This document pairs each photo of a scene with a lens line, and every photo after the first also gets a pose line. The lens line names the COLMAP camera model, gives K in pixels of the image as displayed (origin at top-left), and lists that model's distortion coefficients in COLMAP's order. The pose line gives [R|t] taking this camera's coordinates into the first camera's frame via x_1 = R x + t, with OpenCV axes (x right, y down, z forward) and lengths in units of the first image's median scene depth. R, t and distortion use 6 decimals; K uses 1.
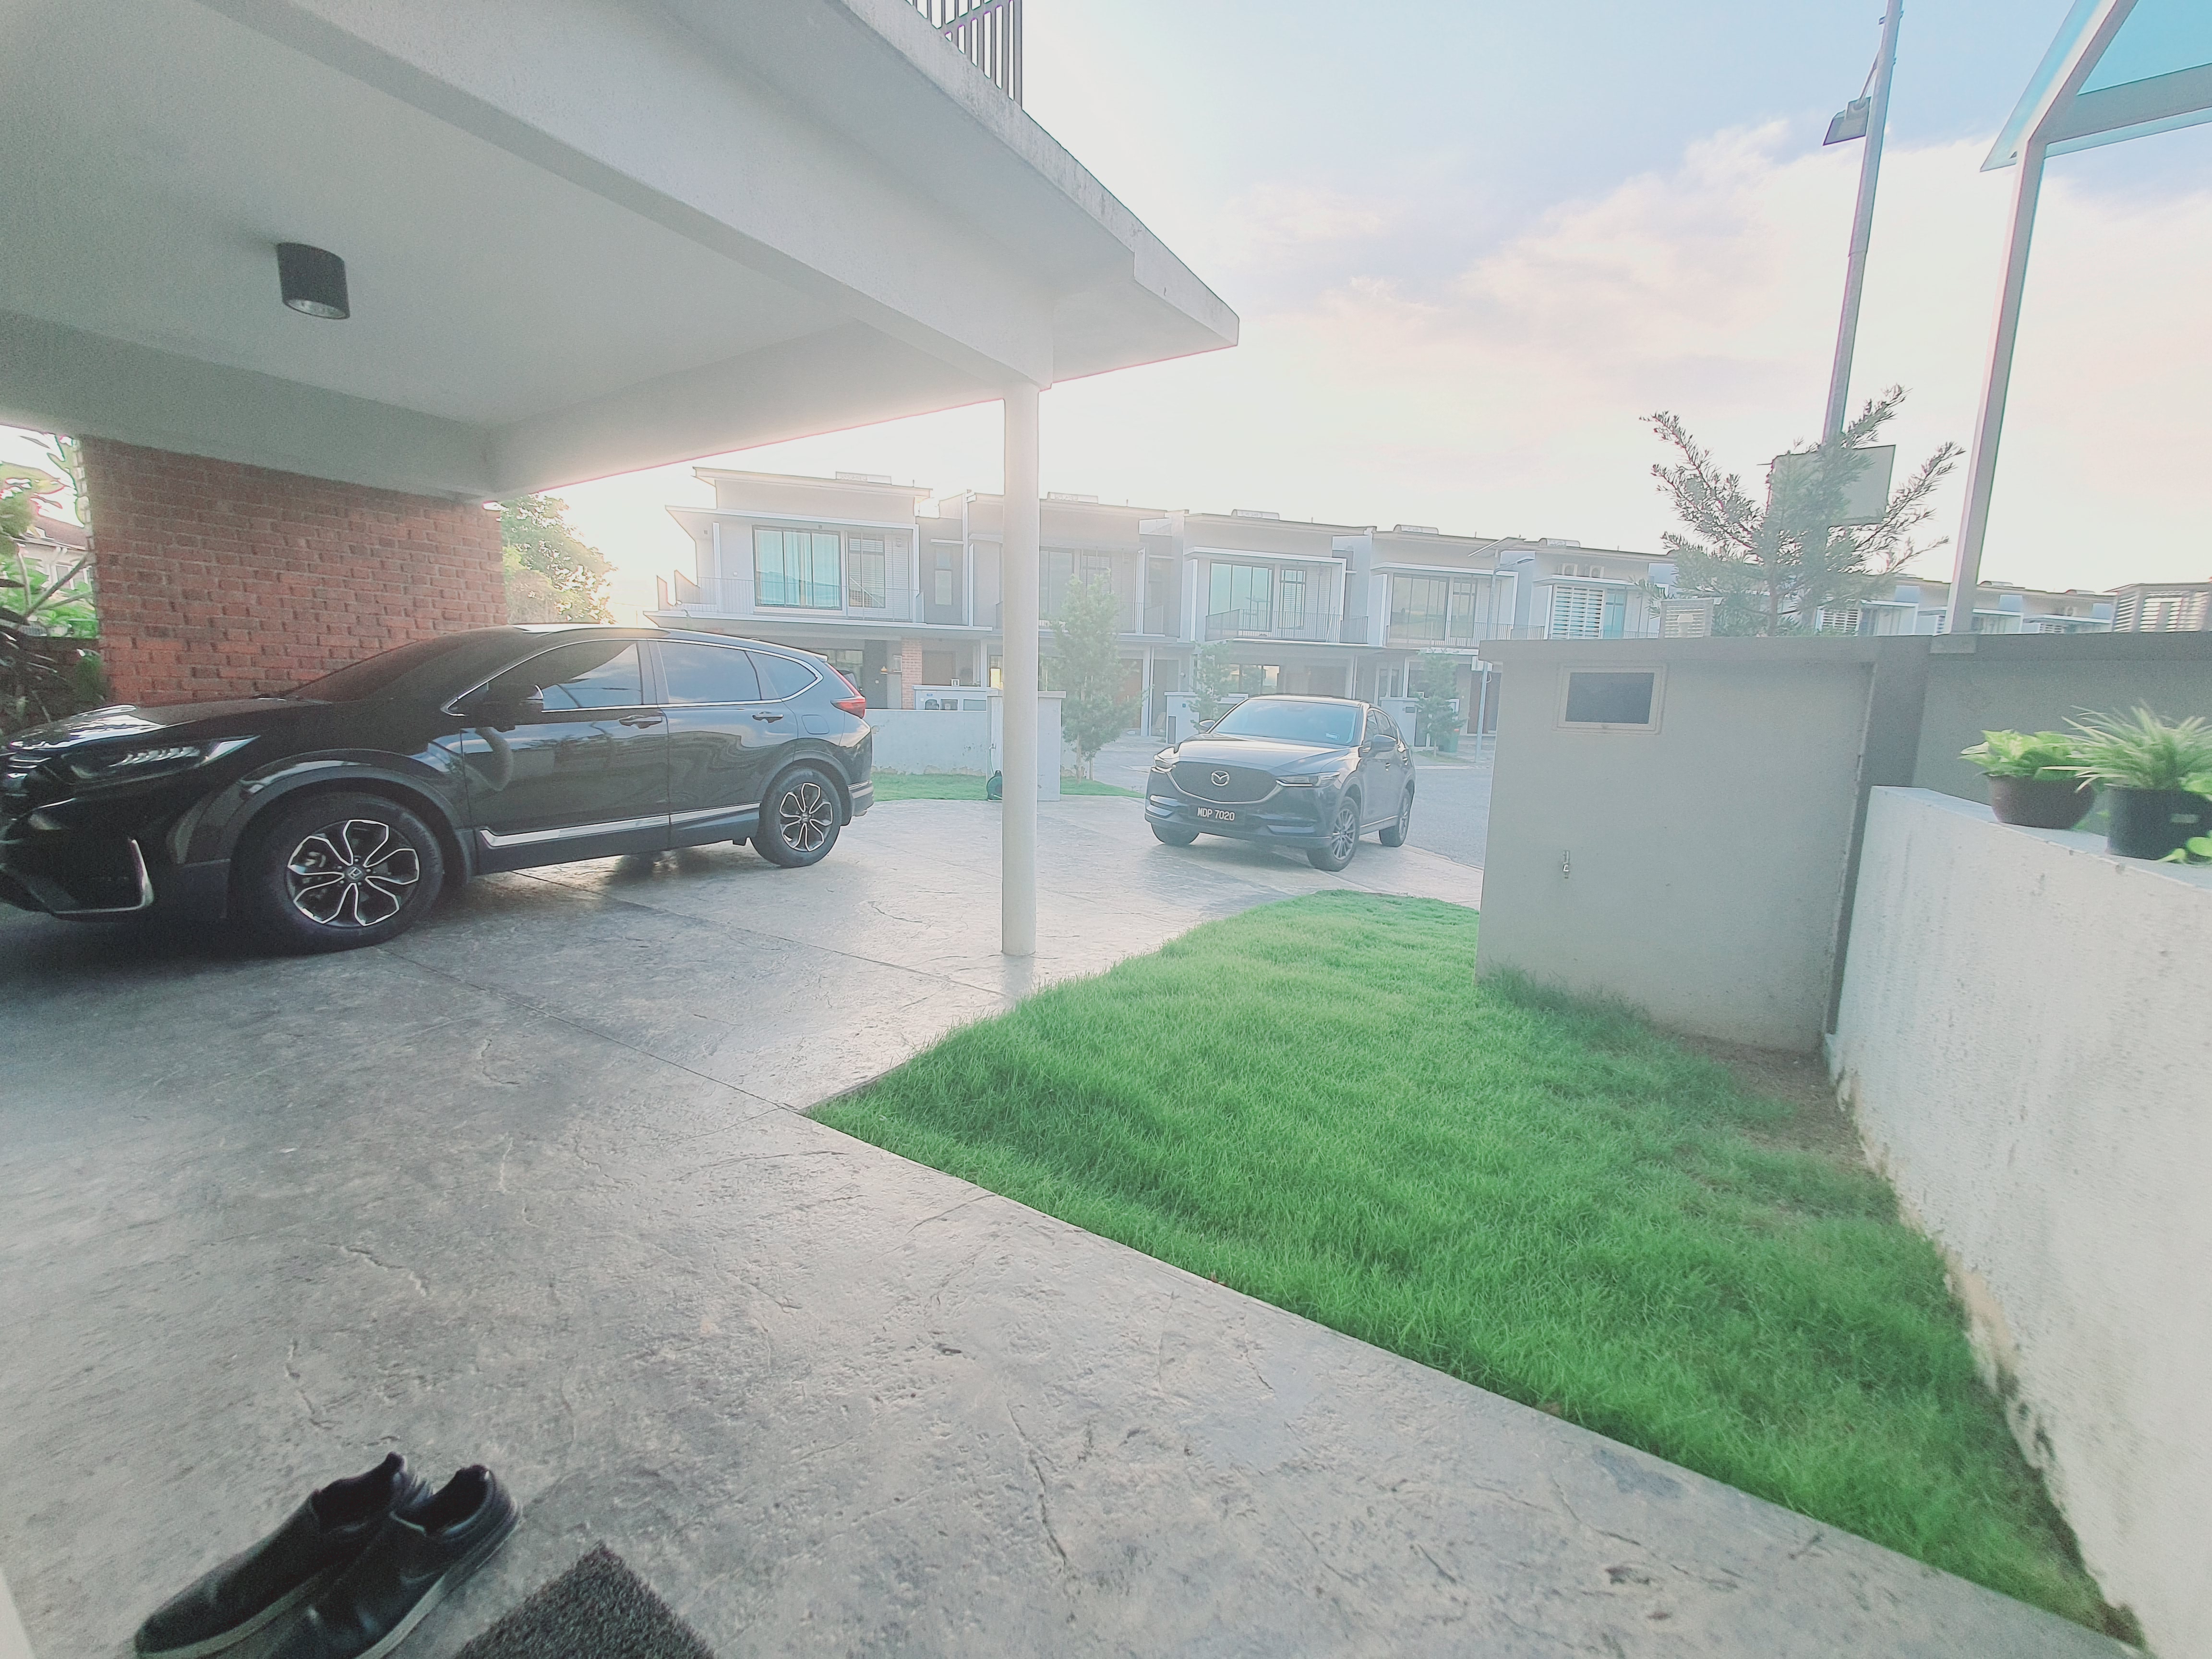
lens RADIAL K [[879.6, 0, 1104.0], [0, 879.6, 826.8], [0, 0, 1]] dist [-0.000529, -0.000957]
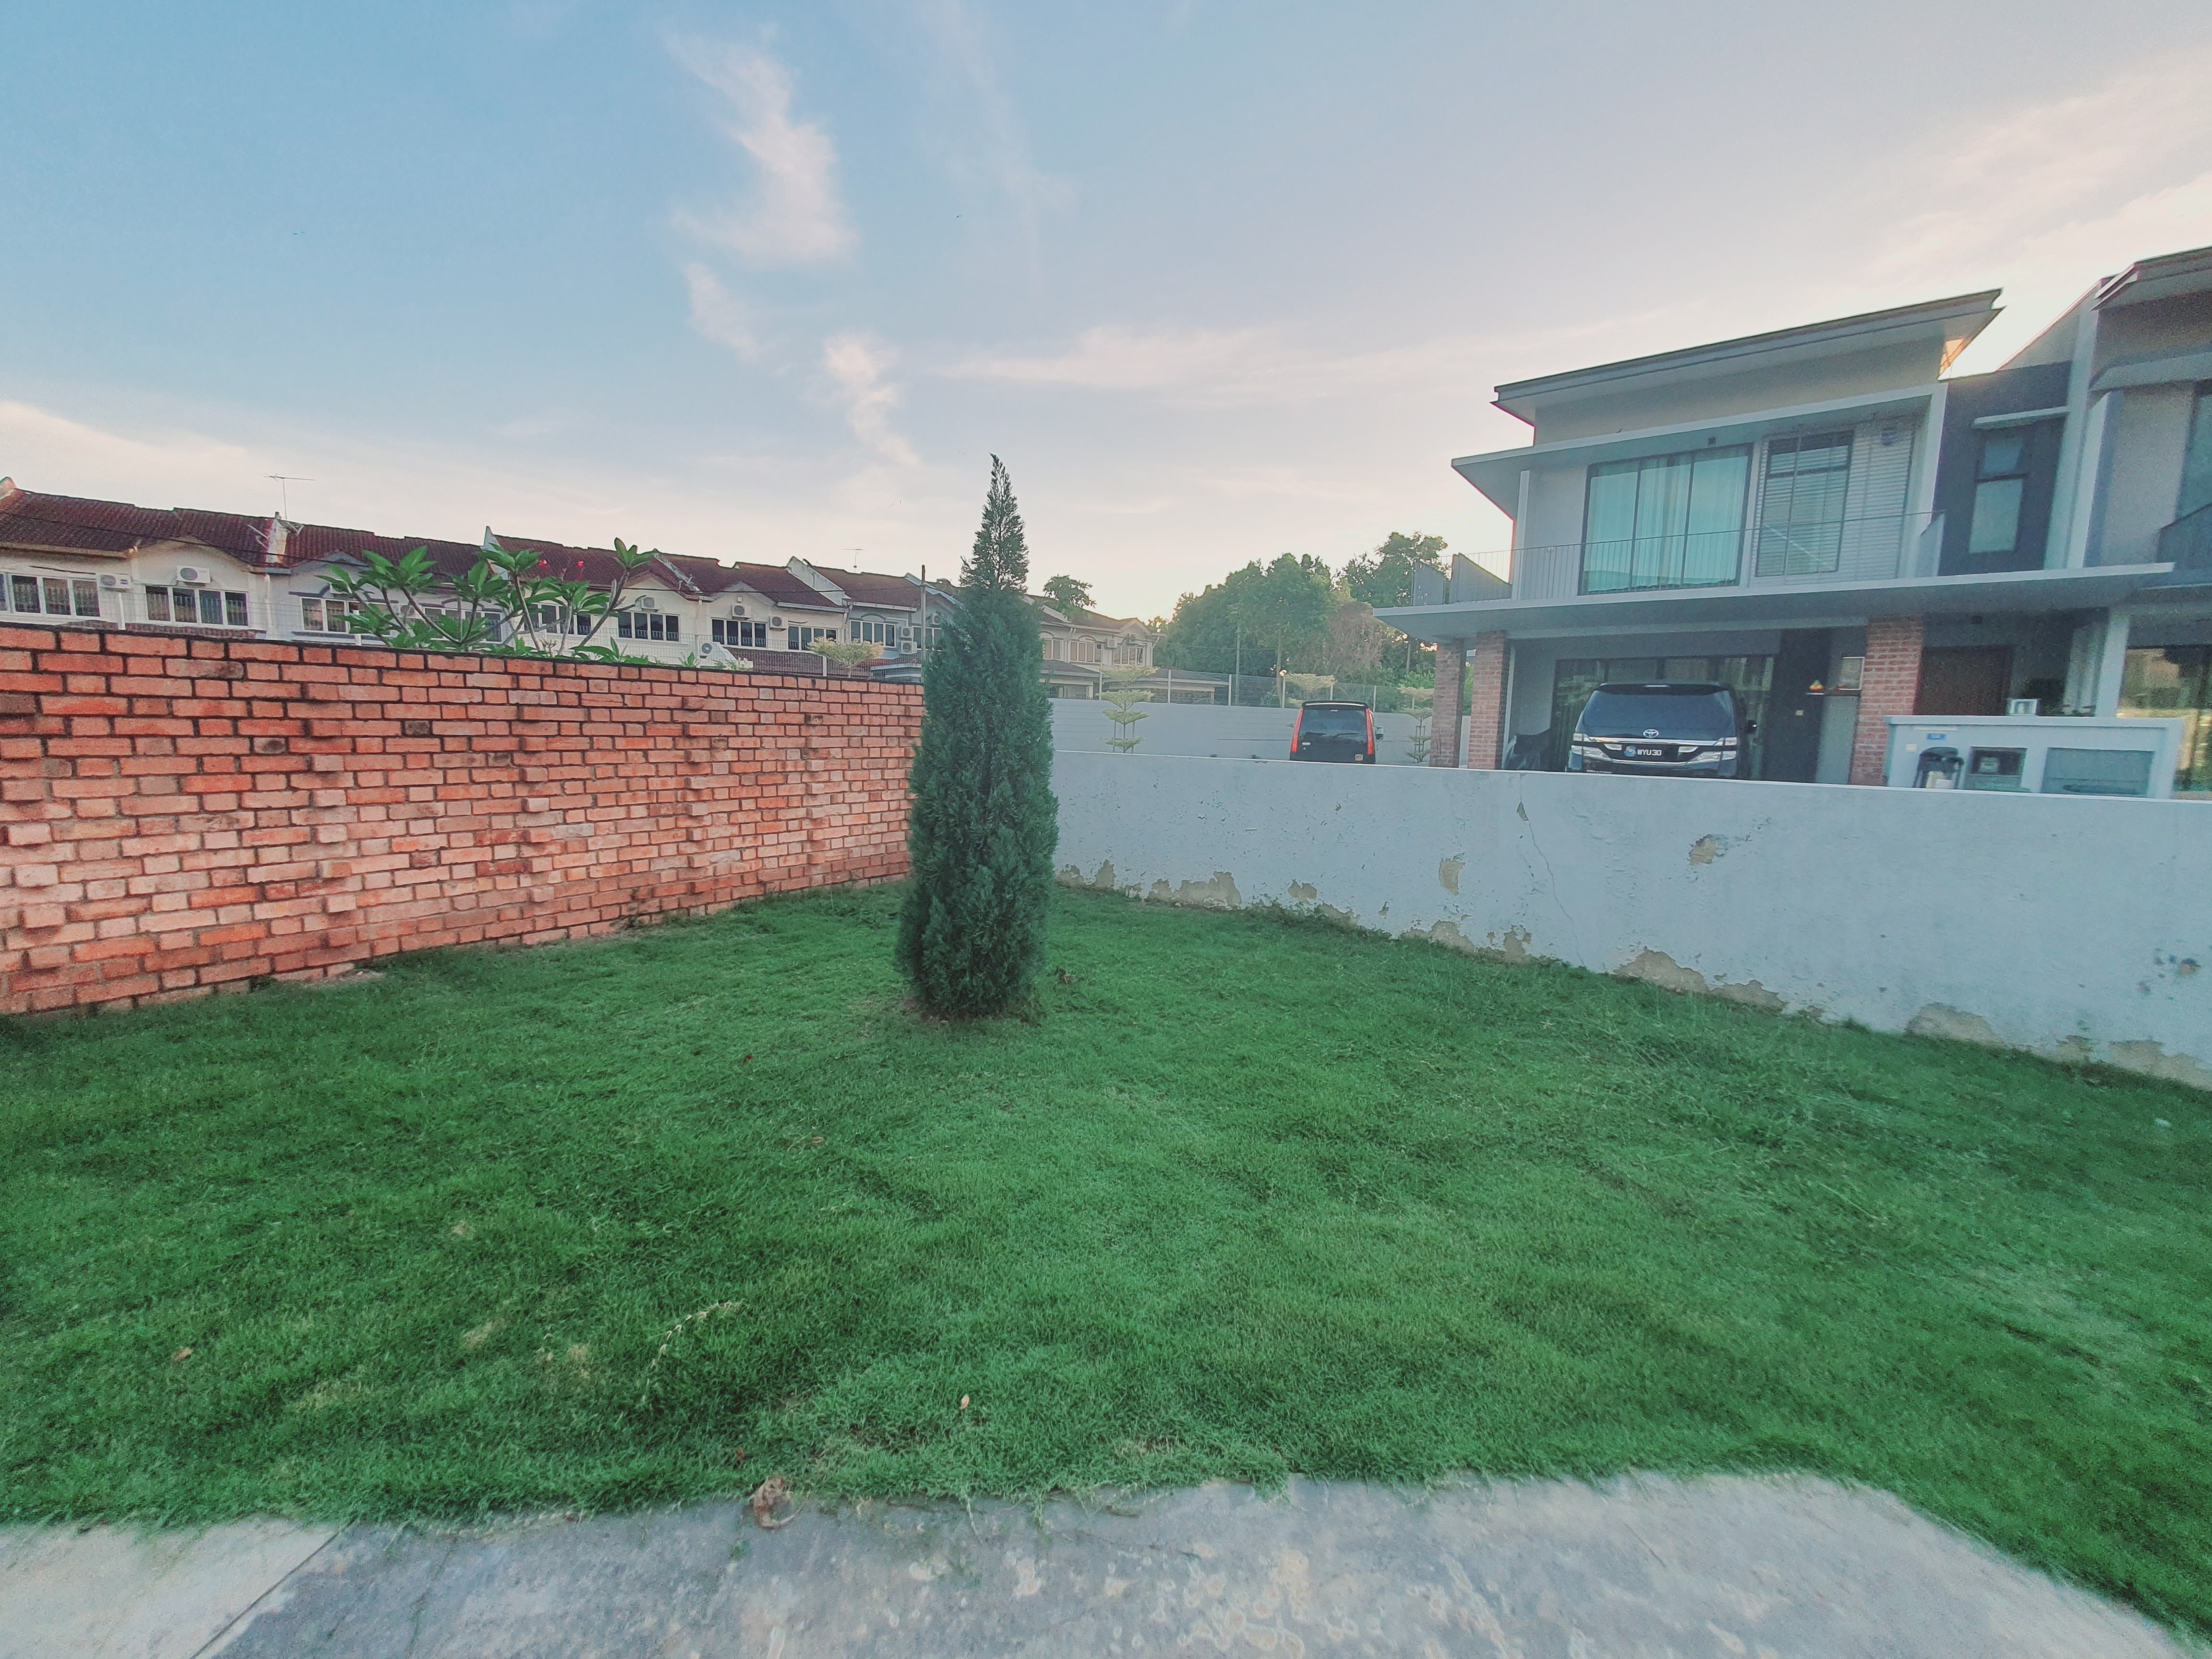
lens RADIAL K [[879.6, 0, 1112.8], [0, 879.6, 823.4], [0, 0, 1]] dist [-0.000529, -0.000957]
pose [[0.602467, 0.091560, -0.792875, -0.089595], [-0.136387, 0.990597, 0.010759, -0.055270], [0.786404, 0.101656, 0.609290, 0.401098]]
